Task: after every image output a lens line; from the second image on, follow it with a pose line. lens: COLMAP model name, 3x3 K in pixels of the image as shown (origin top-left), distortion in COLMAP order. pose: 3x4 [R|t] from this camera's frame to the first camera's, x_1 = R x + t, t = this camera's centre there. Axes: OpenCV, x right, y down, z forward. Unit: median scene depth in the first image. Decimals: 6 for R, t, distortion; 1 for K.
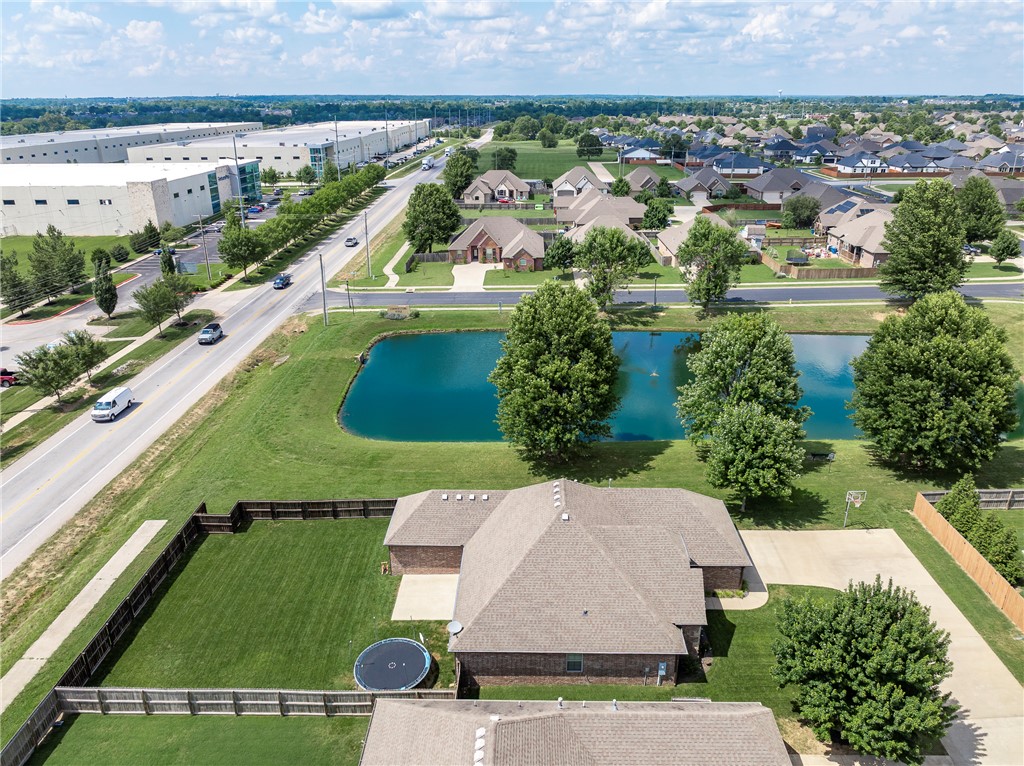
lens RADIAL K [[733.2, 0, 515.7], [0, 733.2, 377.6], [0, 0, 1]] dist [-0.022868, 0.010196]
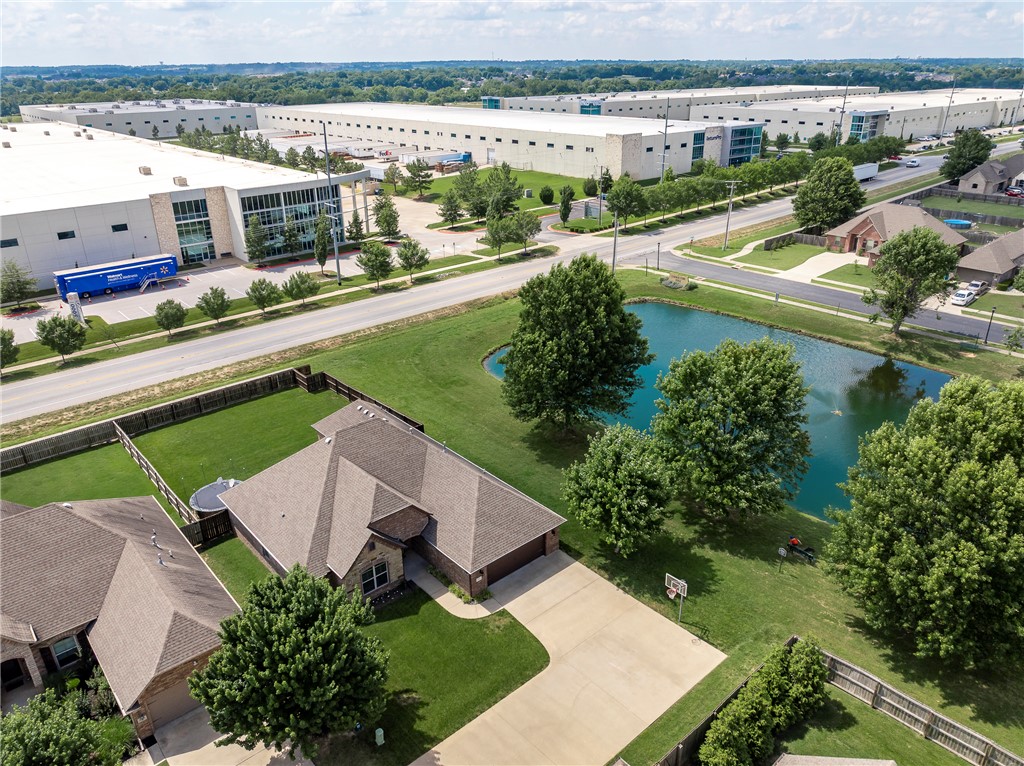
lens RADIAL K [[718.8, 0, 515.4], [0, 718.8, 384.0], [0, 0, 1]] dist [-0.024806, 0.011183]
pose [[0.678223, 0.298376, -0.671554, 0.291721], [-0.257903, 0.952376, 0.162683, -0.043827], [0.688113, 0.062860, 0.722876, 0.117925]]
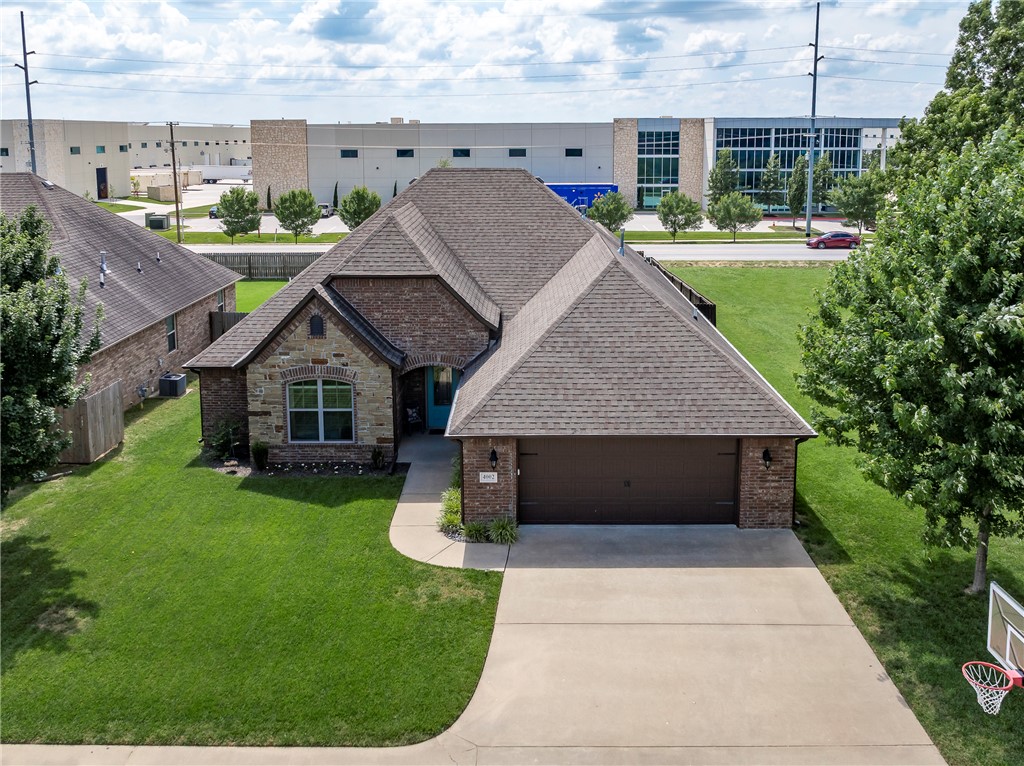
lens RADIAL K [[864.0, 0, 522.8], [0, 864.0, 235.1], [0, 0, 1]] dist [-0.013652, -0.003292]
pose [[0.018571, 0.119575, -0.992652, 0.231440], [-0.357095, 0.928134, 0.105122, 0.036839], [0.933884, 0.352518, 0.059935, 0.315268]]
